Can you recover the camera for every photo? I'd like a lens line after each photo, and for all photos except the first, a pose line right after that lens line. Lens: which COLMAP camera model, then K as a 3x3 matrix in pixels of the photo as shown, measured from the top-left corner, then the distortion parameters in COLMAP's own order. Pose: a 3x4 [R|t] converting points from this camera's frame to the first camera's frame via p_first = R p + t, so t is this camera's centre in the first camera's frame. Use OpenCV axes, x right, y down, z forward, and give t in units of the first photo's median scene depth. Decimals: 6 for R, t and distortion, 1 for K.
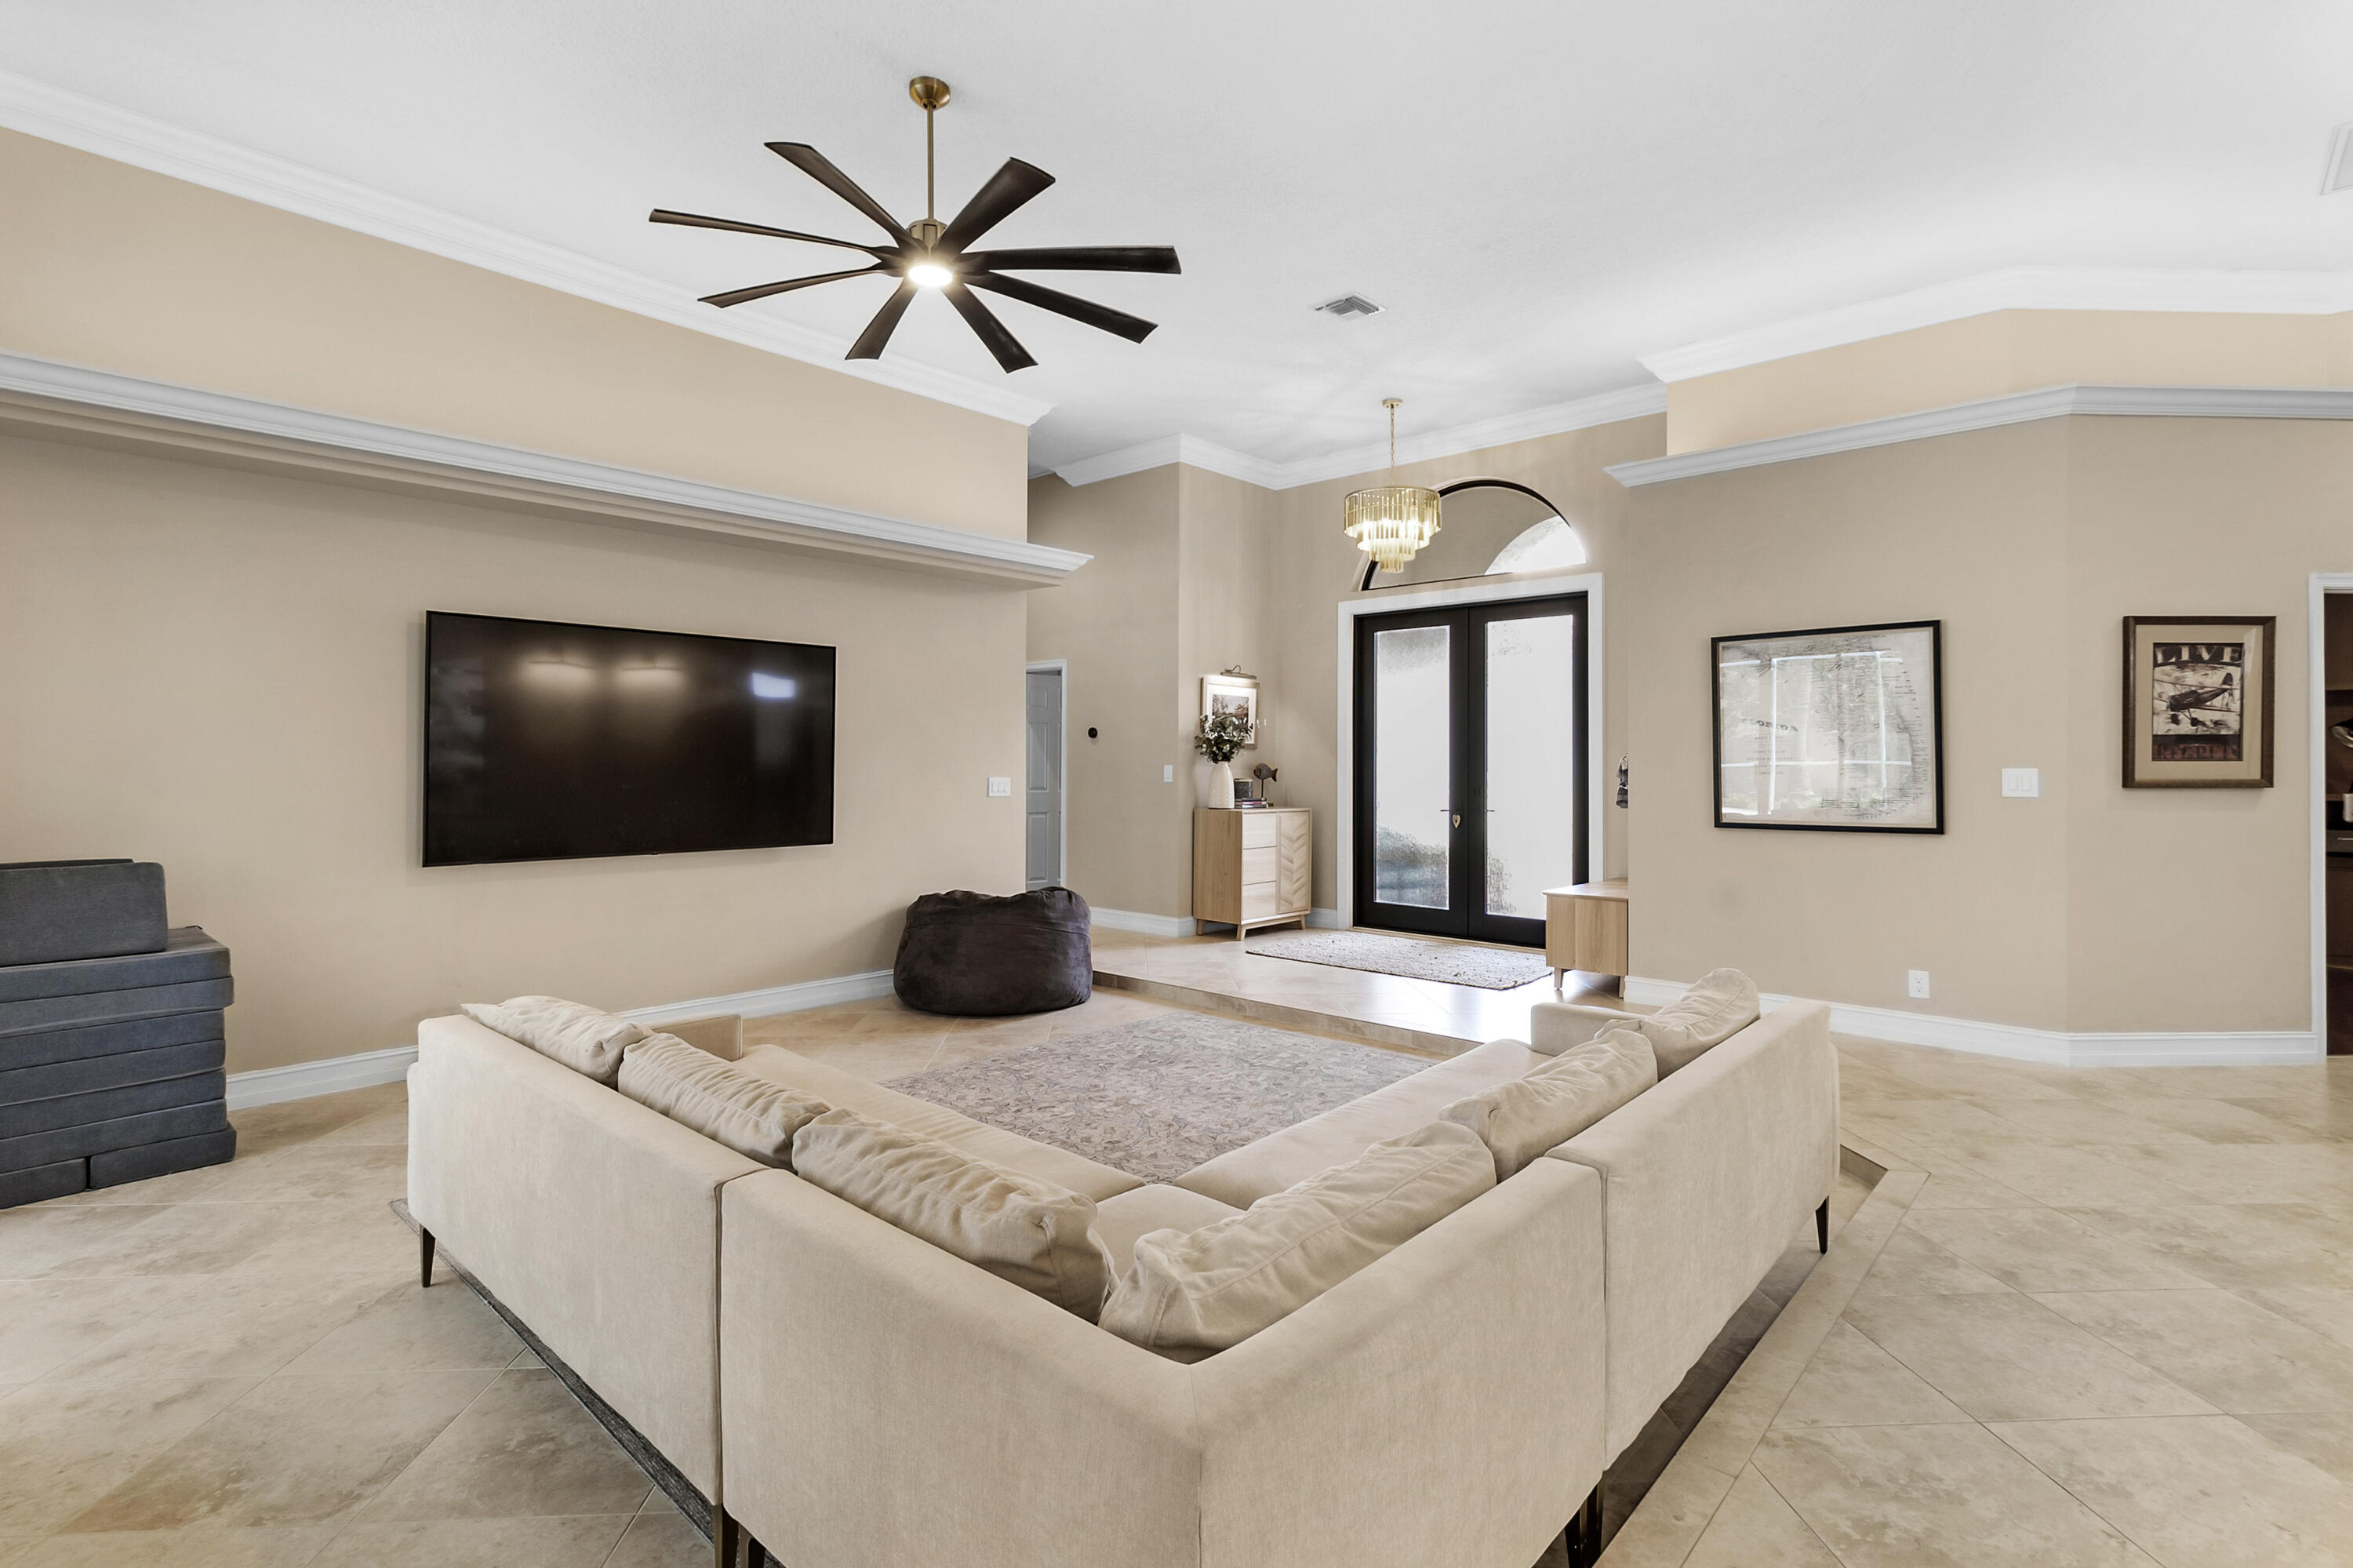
lens RADIAL K [[1111.8, 0, 1185.3], [0, 1111.8, 755.9], [0, 0, 1]] dist [0.005485, -0.001488]
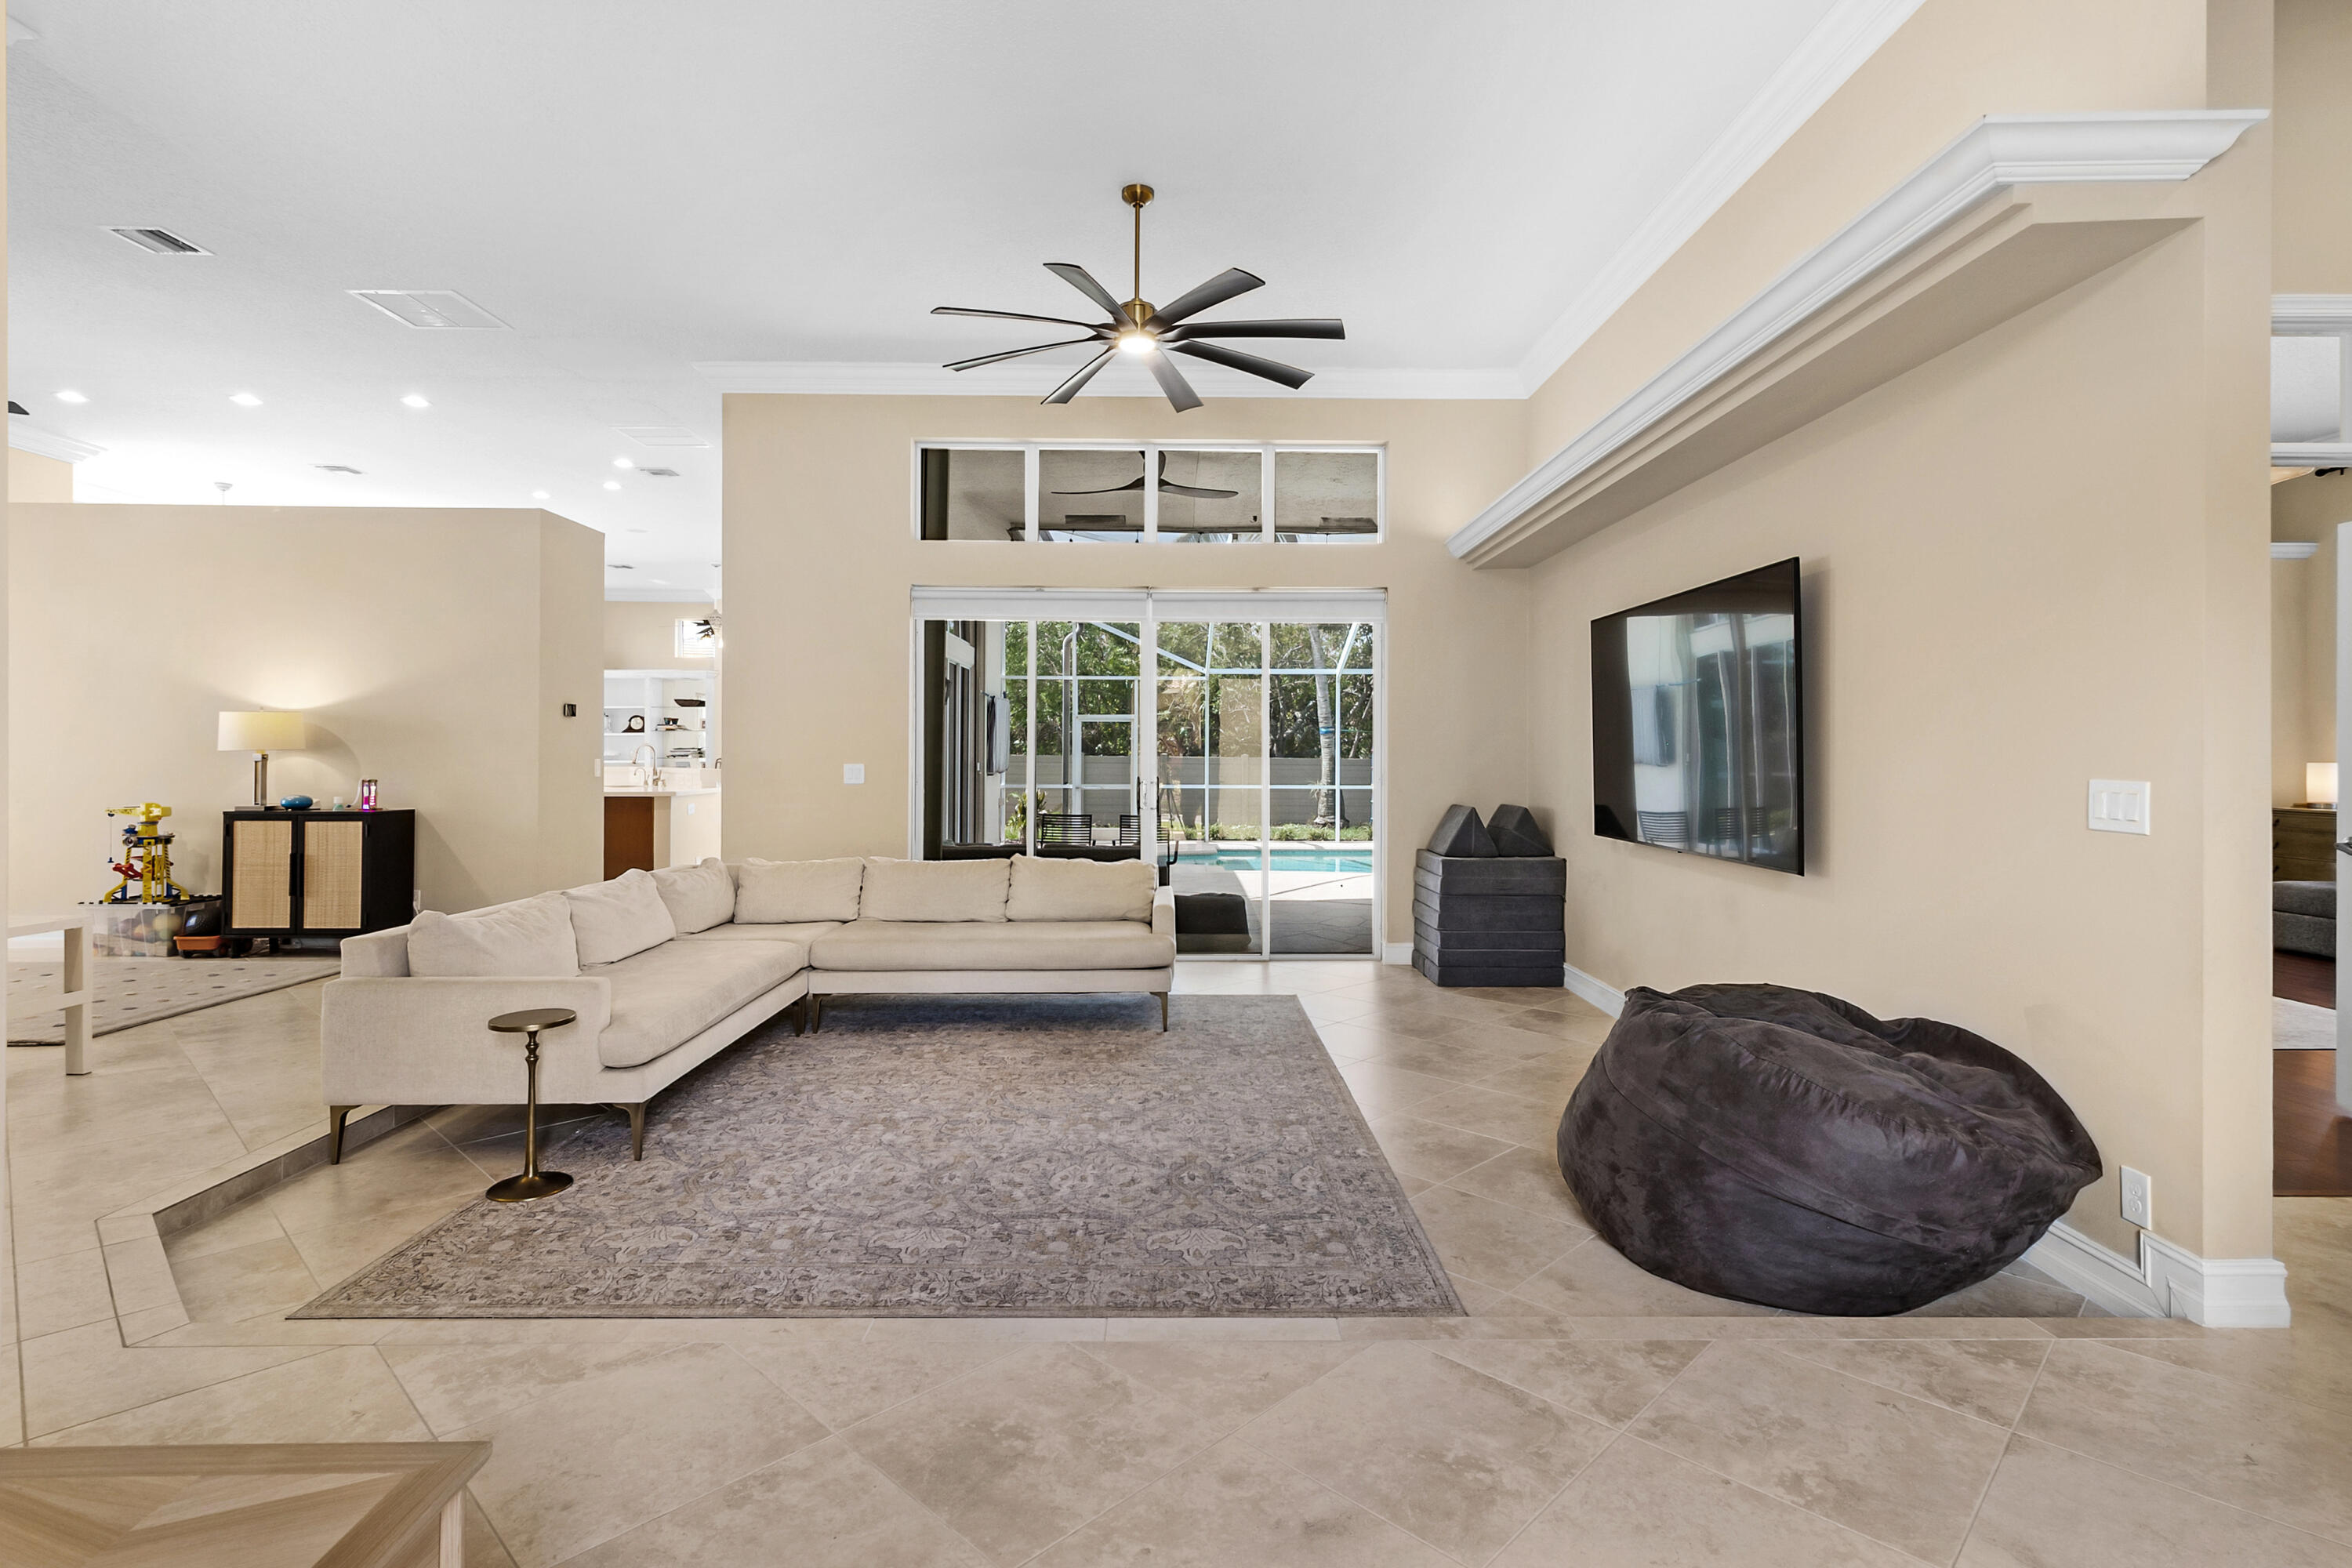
lens RADIAL K [[1167.5, 0, 1183.0], [0, 1167.5, 756.2], [0, 0, 1]] dist [0.009433, 0.000078]
pose [[-0.736389, -0.003989, -0.676547, 0.375399], [-0.002373, 0.999992, -0.003312, 0.014971], [0.676554, -0.000833, -0.736392, 1.239094]]
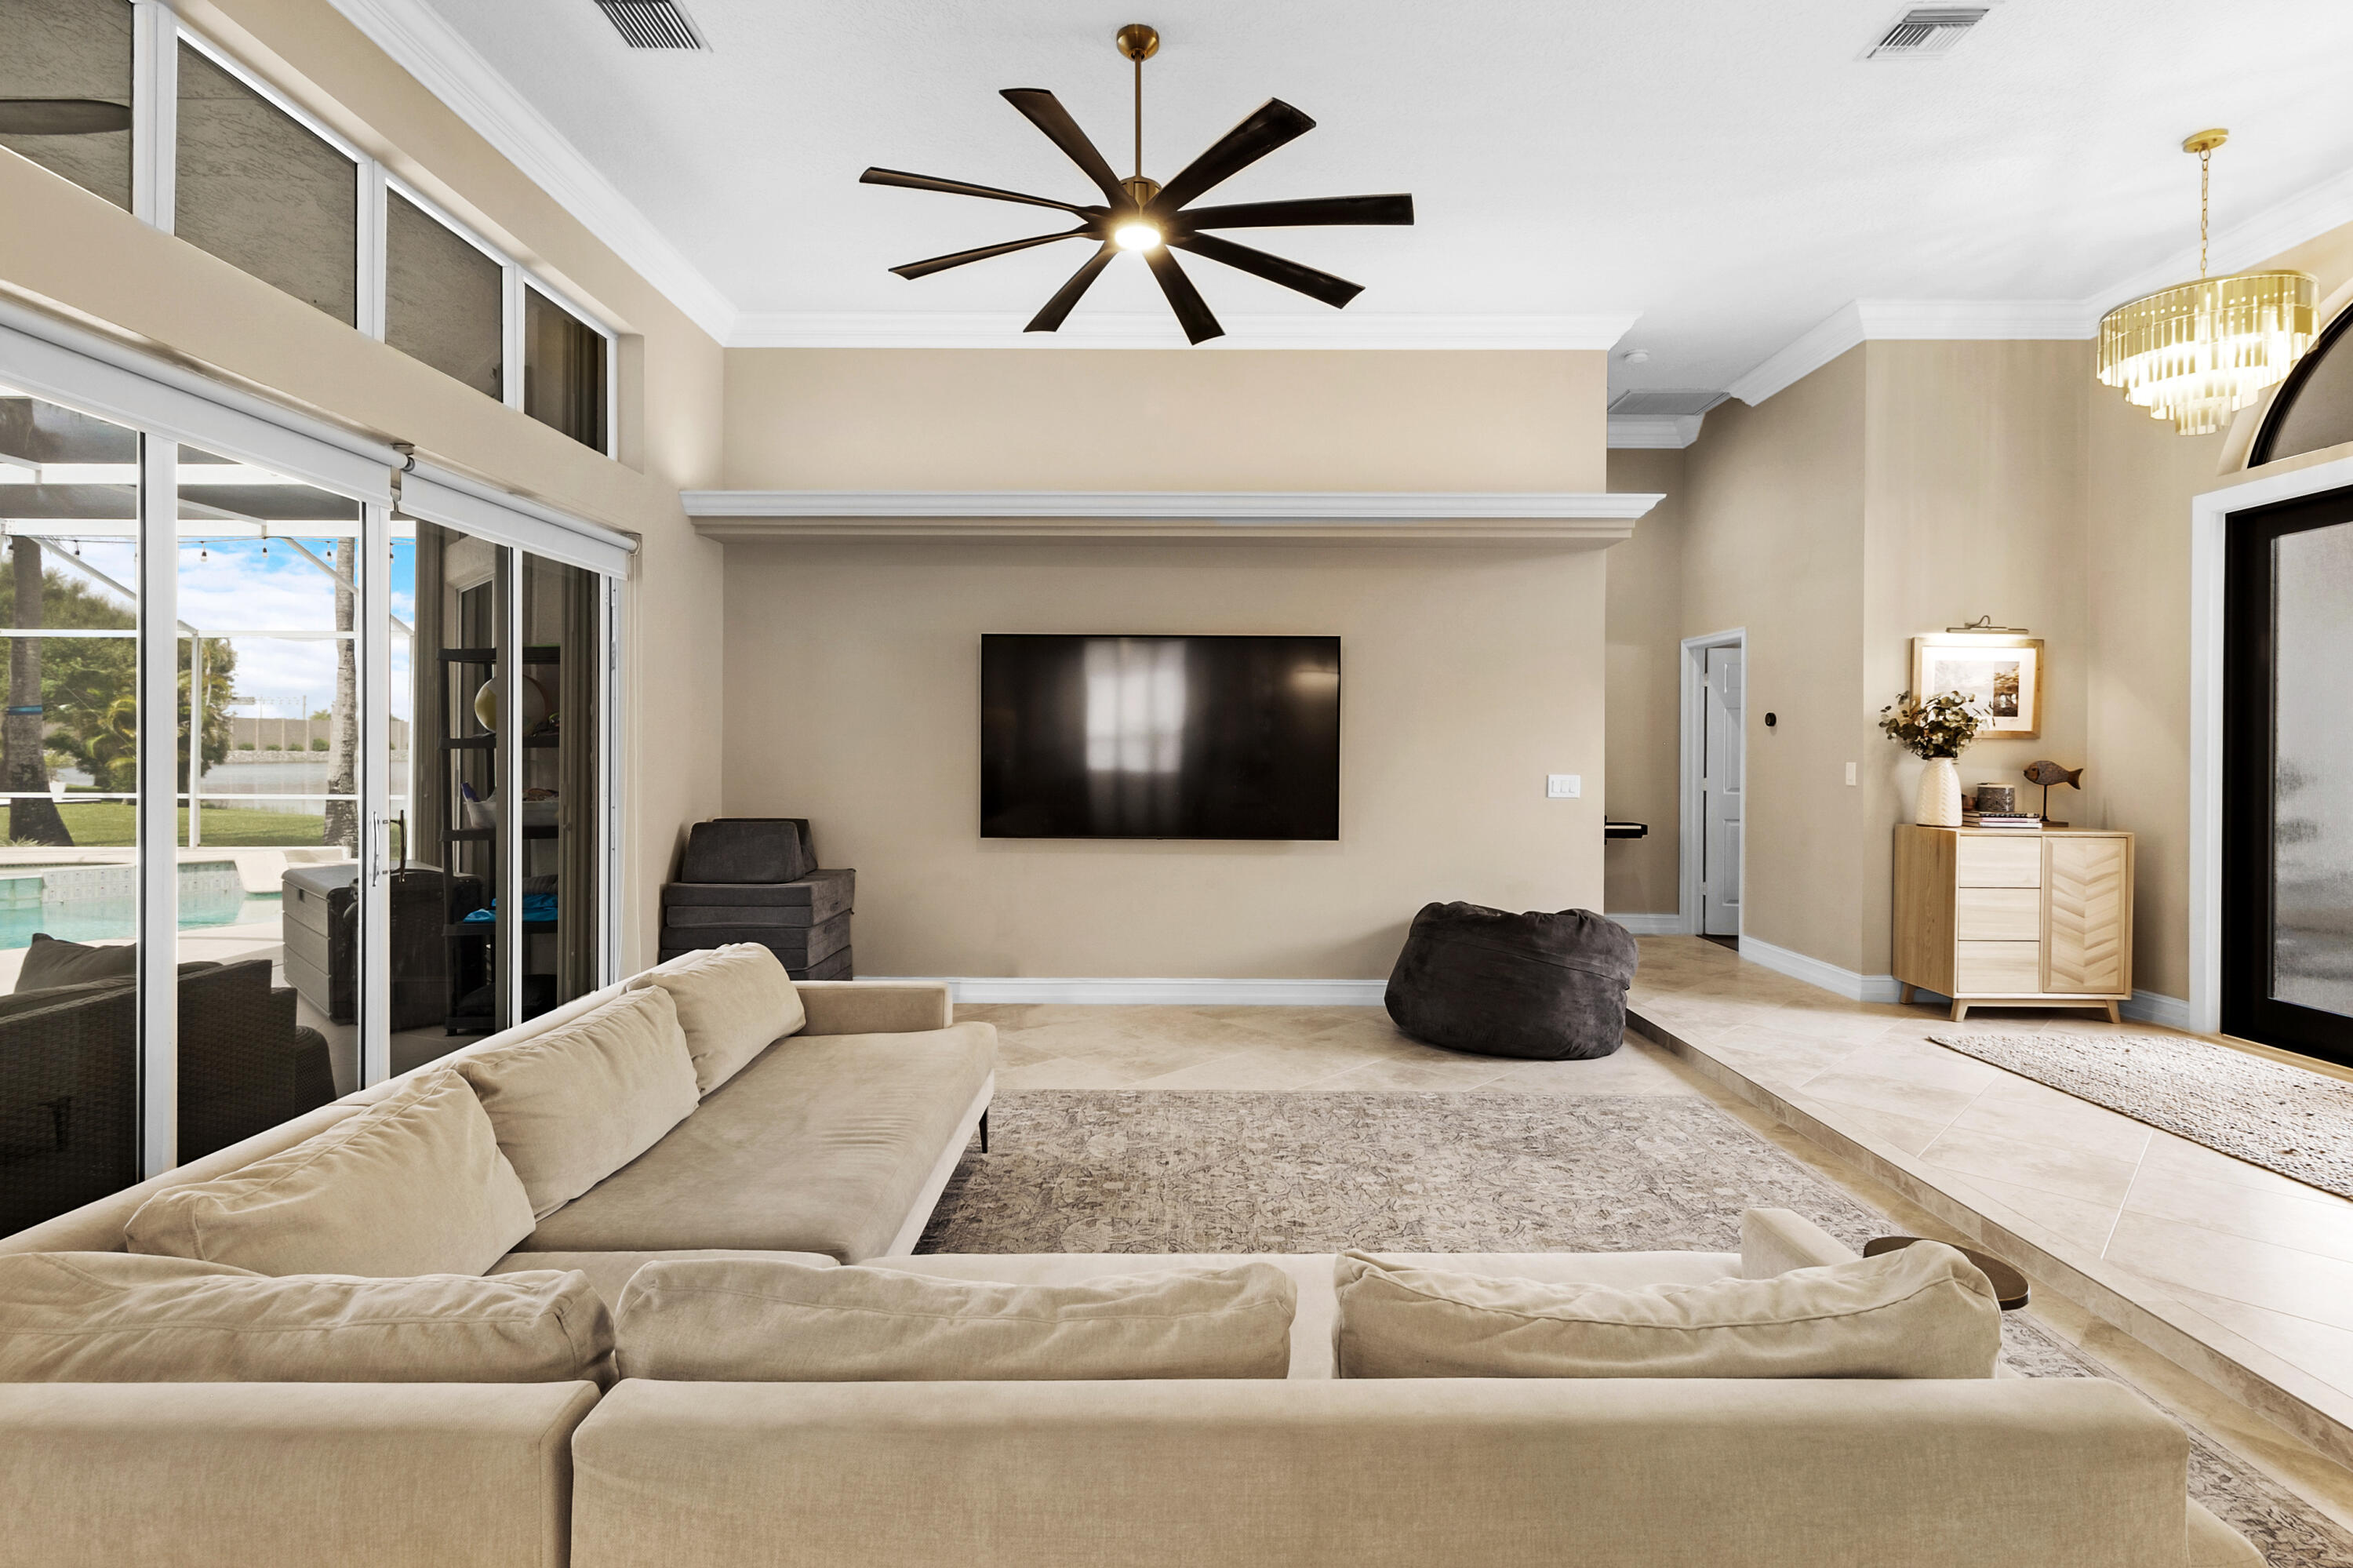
lens RADIAL K [[1111.8, 0, 1185.3], [0, 1111.8, 755.9], [0, 0, 1]] dist [0.005485, -0.001488]
pose [[0.670024, 0.004058, -0.742328, 0.309247], [0.000167, 0.999984, 0.005617, -0.000067], [0.742339, -0.003887, 0.670013, 0.251450]]
